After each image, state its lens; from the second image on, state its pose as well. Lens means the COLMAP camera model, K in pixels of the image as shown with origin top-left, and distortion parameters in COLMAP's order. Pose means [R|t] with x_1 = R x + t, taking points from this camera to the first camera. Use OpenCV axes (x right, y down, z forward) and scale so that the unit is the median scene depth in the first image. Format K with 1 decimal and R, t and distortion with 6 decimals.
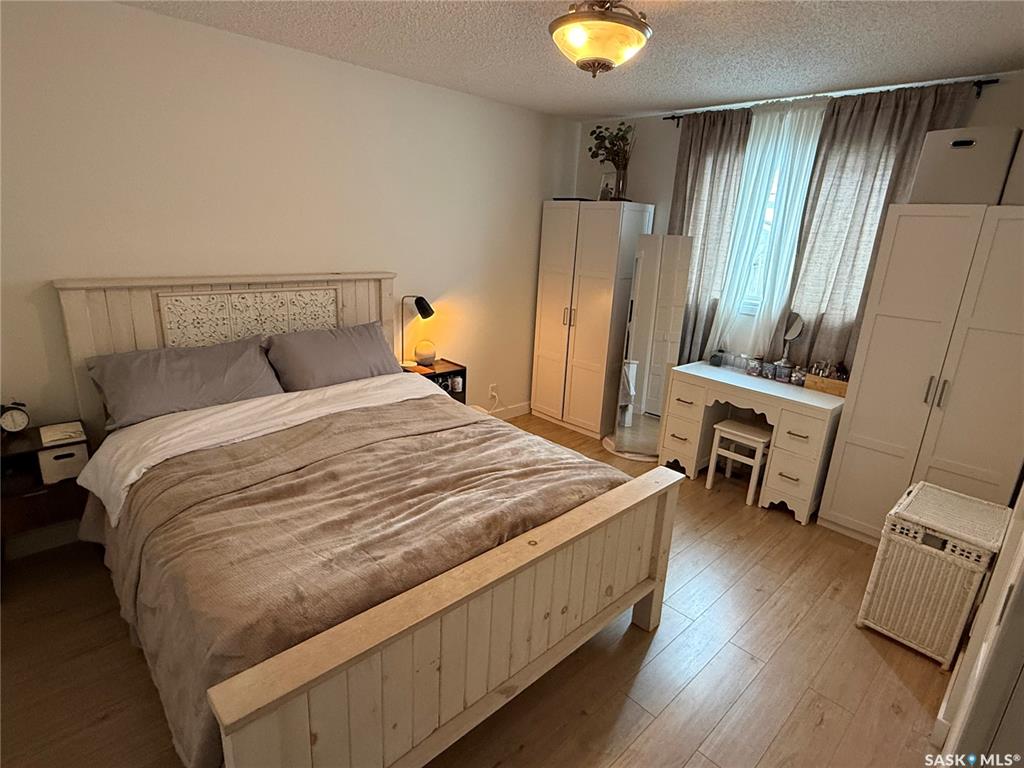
lens RADIAL K [[533.7, 0, 510.0], [0, 533.7, 383.8], [0, 0, 1]] dist [-0.002435, -0.001939]
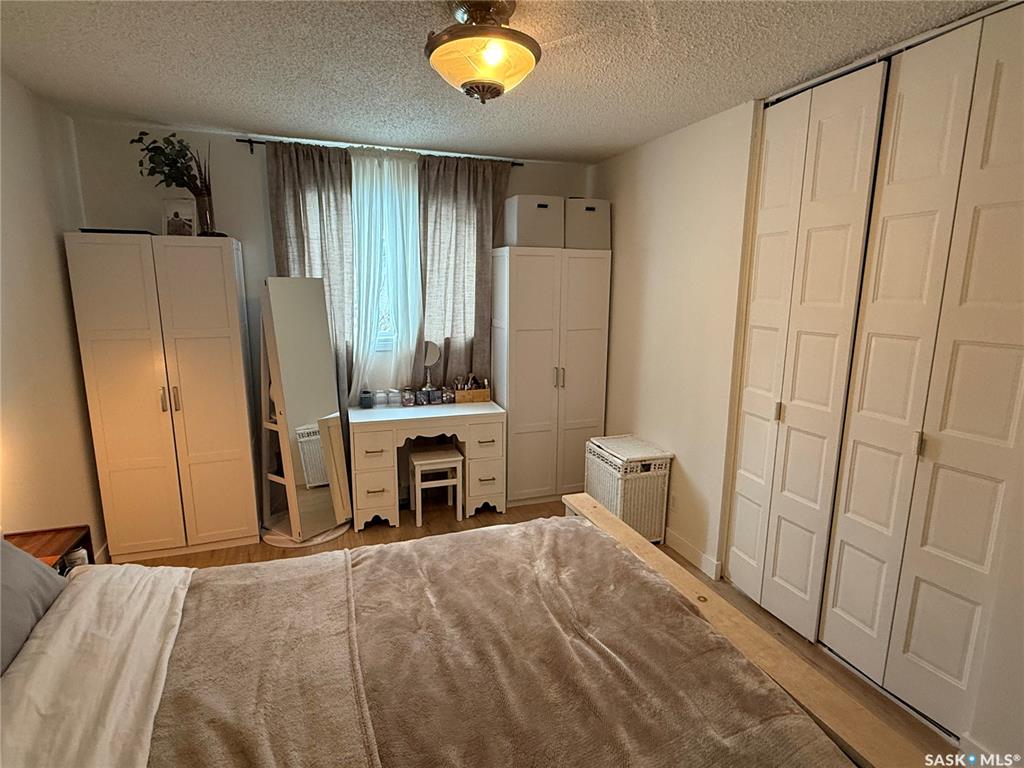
lens RADIAL K [[533.7, 0, 507.4], [0, 533.7, 383.3], [0, 0, 1]] dist [-0.002435, -0.001939]
pose [[0.402299, -0.213991, 0.890148, -0.404220], [0.272899, 0.956128, 0.106516, -0.123342], [-0.873889, 0.200069, 0.443047, 0.383375]]
